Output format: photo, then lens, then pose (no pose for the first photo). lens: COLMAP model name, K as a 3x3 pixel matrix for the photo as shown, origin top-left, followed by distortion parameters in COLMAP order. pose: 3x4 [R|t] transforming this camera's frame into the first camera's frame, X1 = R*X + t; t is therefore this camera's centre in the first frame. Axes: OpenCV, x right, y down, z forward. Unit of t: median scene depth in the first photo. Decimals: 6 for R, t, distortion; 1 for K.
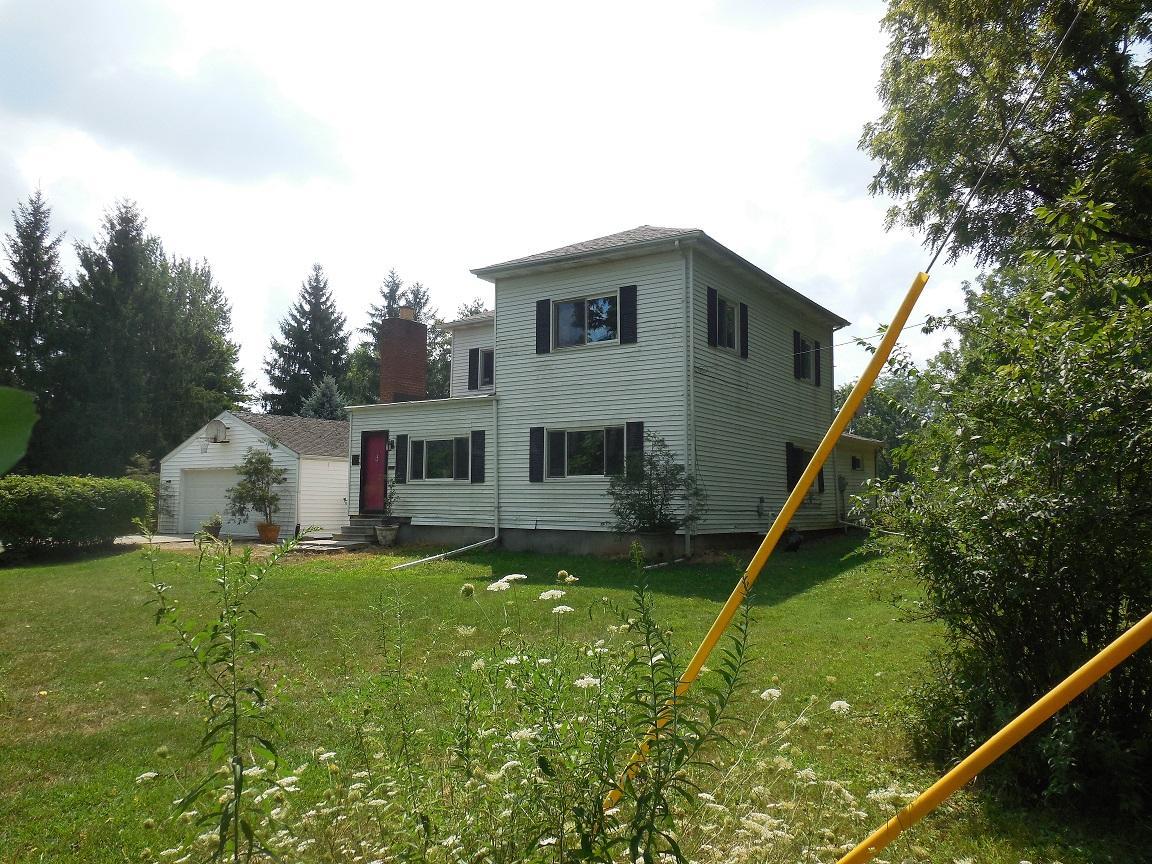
lens RADIAL K [[867.3, 0, 573.7], [0, 867.3, 434.8], [0, 0, 1]] dist [0.000881, -0.005643]
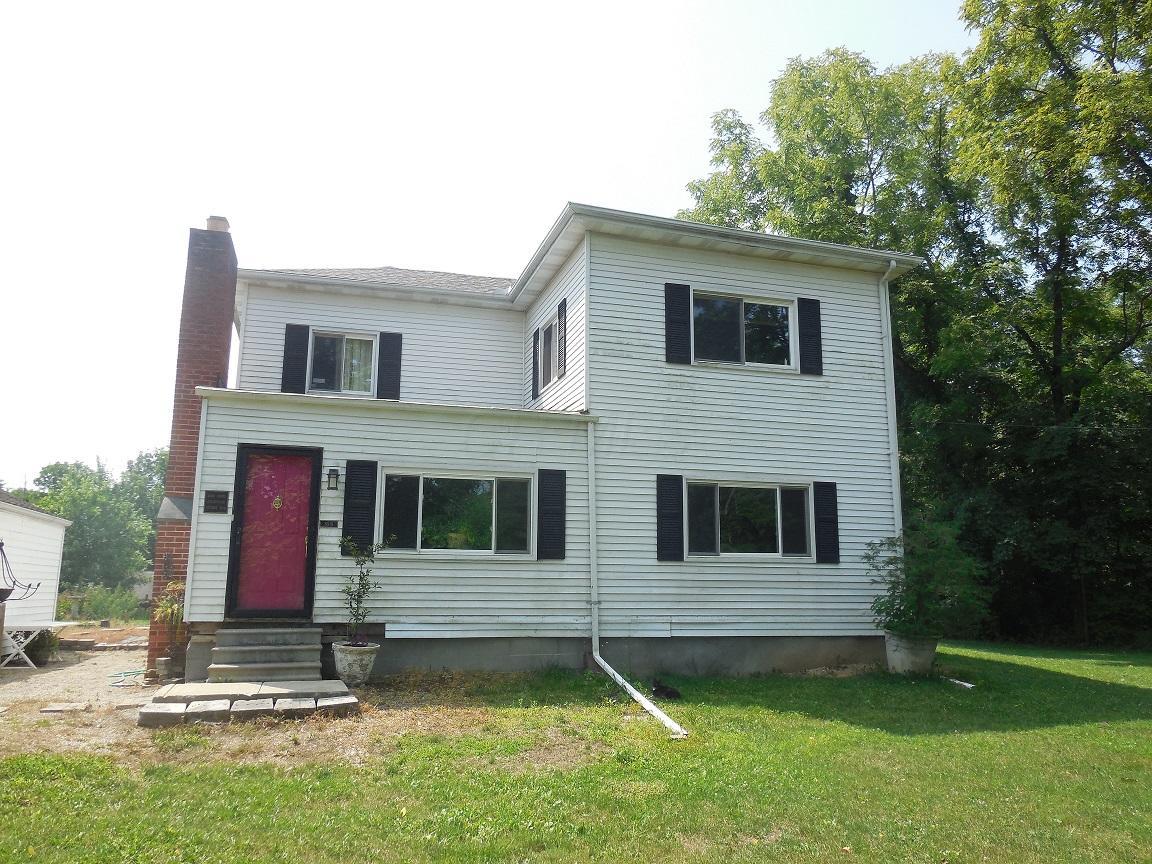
lens RADIAL K [[867.3, 0, 570.9], [0, 867.3, 432.1], [0, 0, 1]] dist [0.000881, -0.005643]
pose [[0.627785, 0.134503, 0.766678, -0.386054], [-0.064194, 0.990548, -0.121214, 0.028036], [-0.775735, 0.026881, 0.630486, 0.431191]]
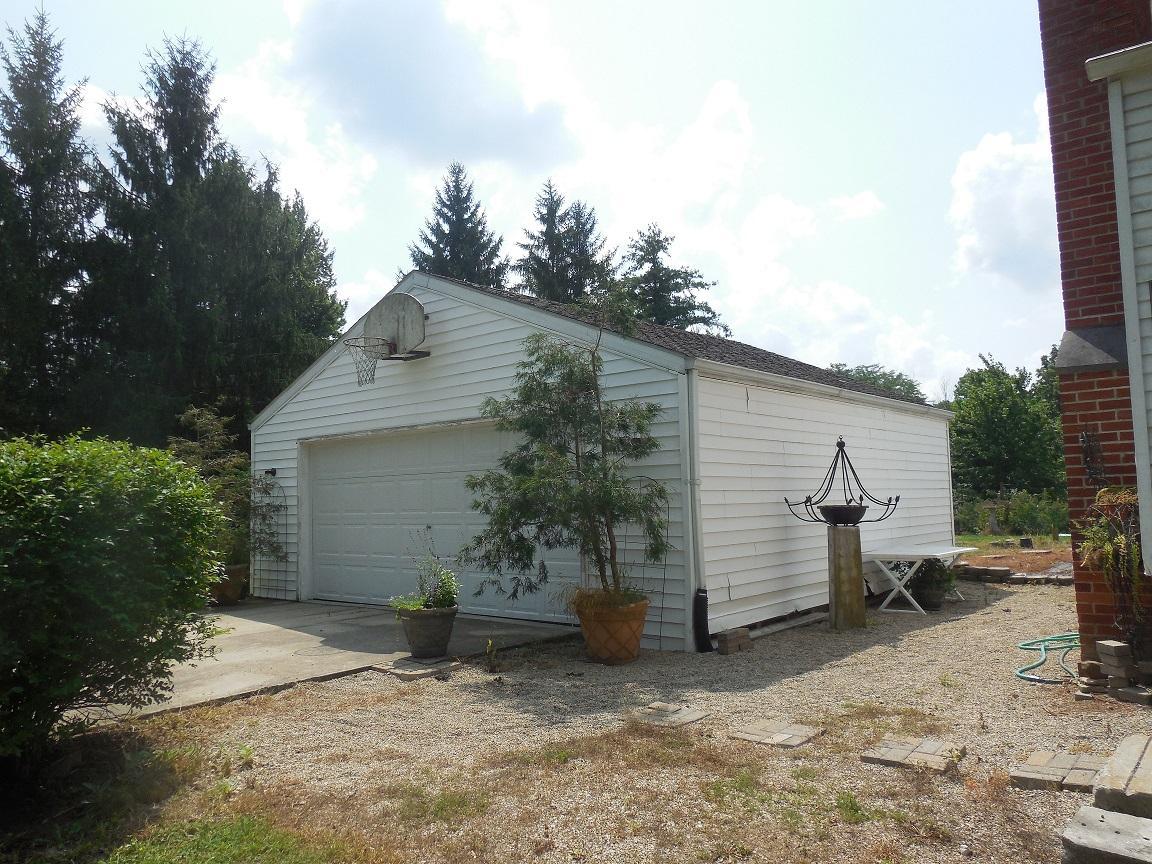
lens RADIAL K [[867.3, 0, 573.5], [0, 867.3, 432.6], [0, 0, 1]] dist [0.000881, -0.005643]
pose [[0.995292, -0.040564, -0.088029, -0.292277], [0.040744, 0.999170, 0.000251, 0.041406], [0.087945, -0.003836, 0.996118, 0.612871]]
